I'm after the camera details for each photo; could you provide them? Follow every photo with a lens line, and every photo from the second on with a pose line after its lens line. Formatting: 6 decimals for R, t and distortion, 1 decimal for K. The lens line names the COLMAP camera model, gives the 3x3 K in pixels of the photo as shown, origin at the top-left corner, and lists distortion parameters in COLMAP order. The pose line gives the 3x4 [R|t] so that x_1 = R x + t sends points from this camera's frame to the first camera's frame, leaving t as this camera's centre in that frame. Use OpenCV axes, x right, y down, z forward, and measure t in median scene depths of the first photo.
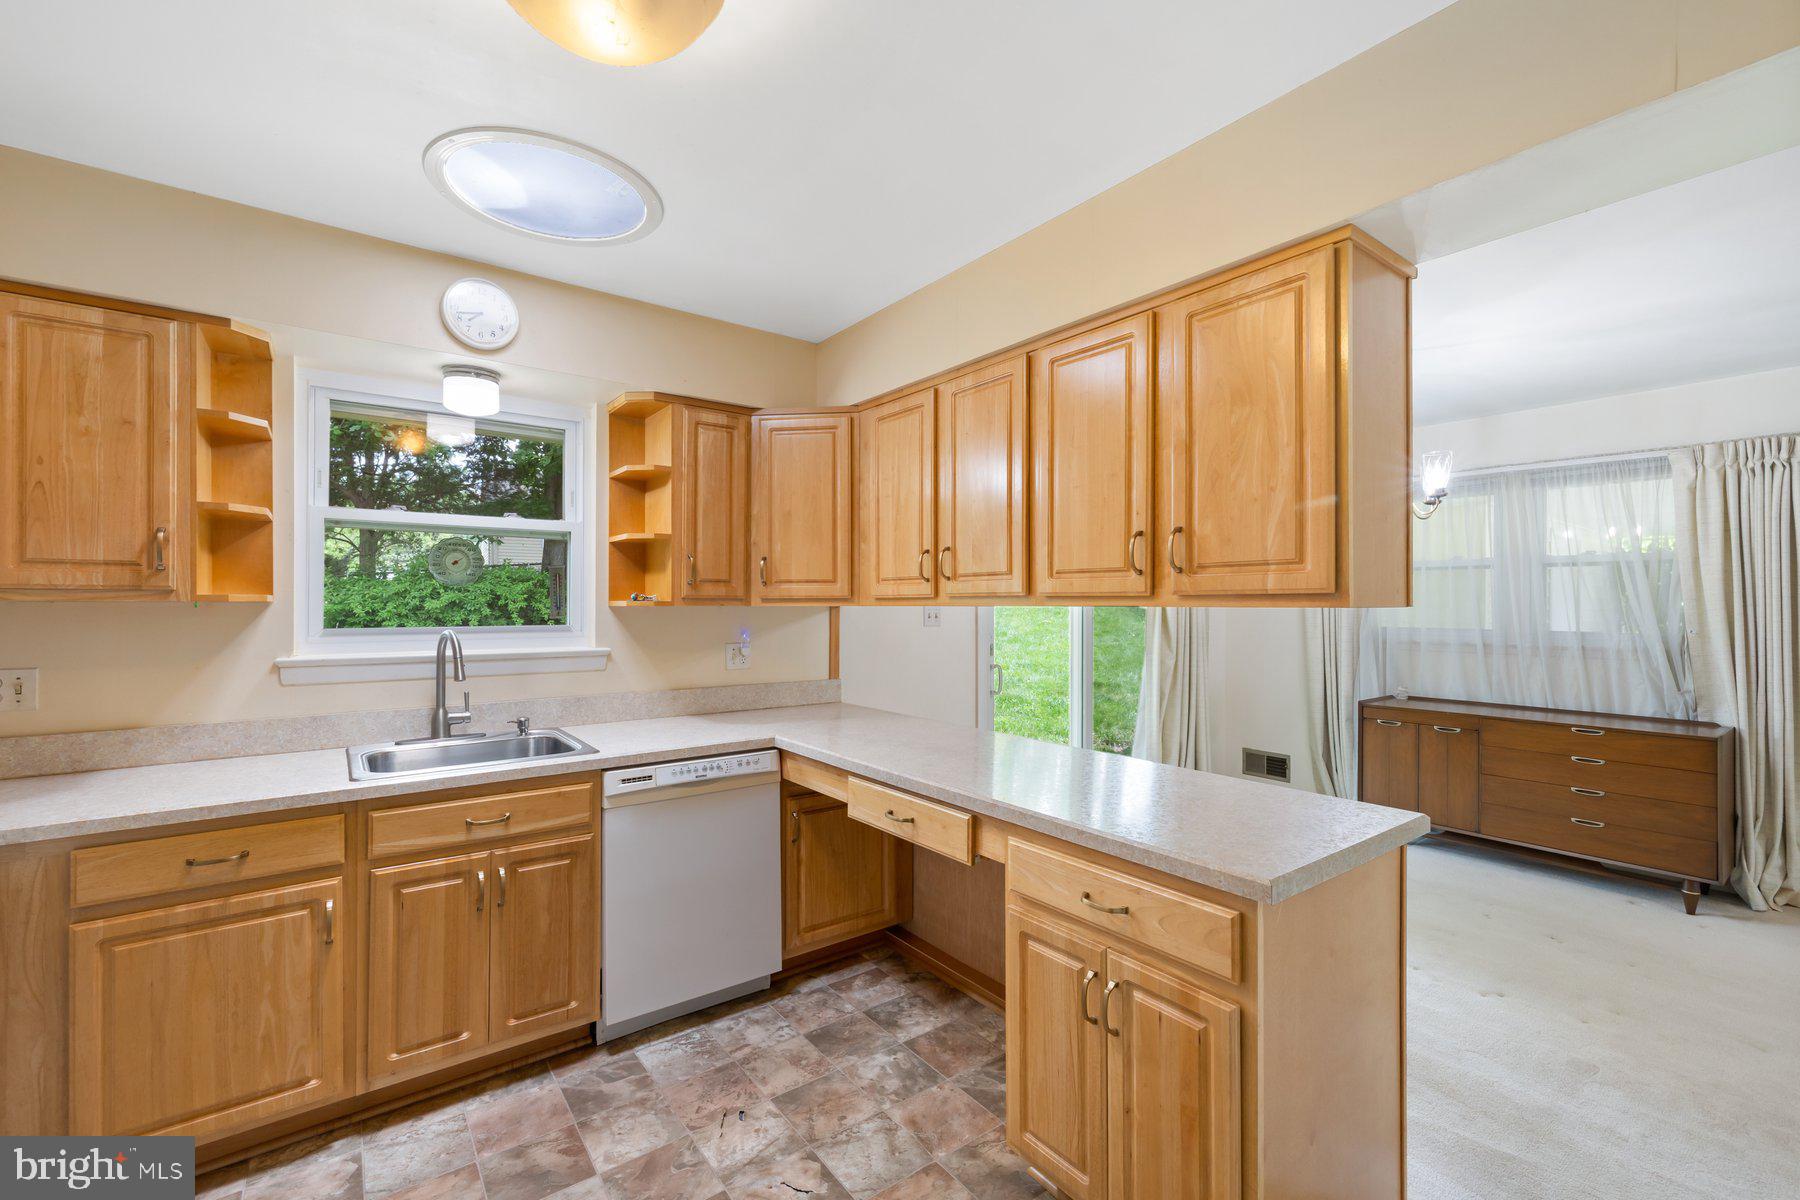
lens RADIAL K [[750.6, 0, 903.2], [0, 750.6, 598.7], [0, 0, 1]] dist [0.002029, -0.000669]
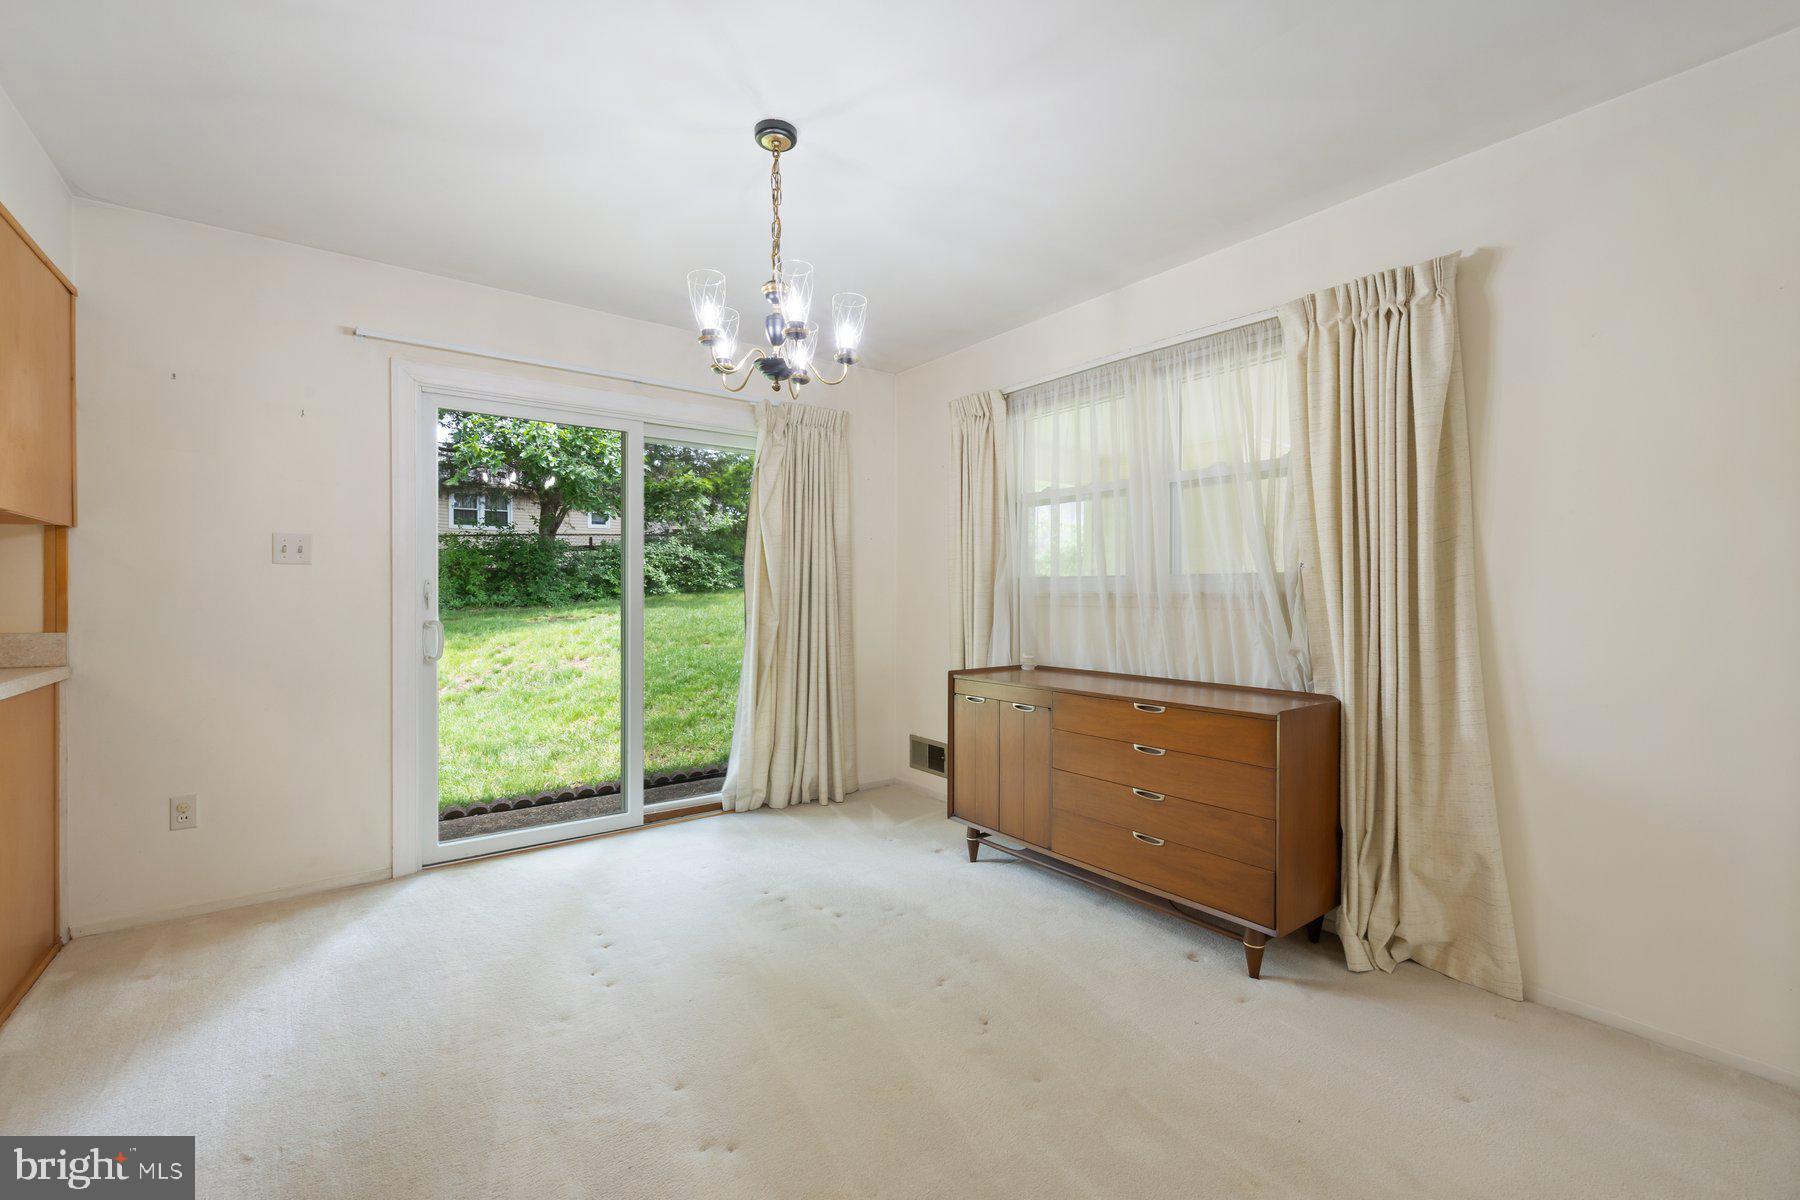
lens RADIAL K [[750.6, 0, 903.2], [0, 750.6, 598.7], [0, 0, 1]] dist [0.002029, -0.000669]
pose [[0.999933, 0.001737, 0.011434, 0.682234], [-0.001859, 0.999941, 0.010670, 0.069220], [-0.011415, -0.010691, 0.999878, 0.313459]]
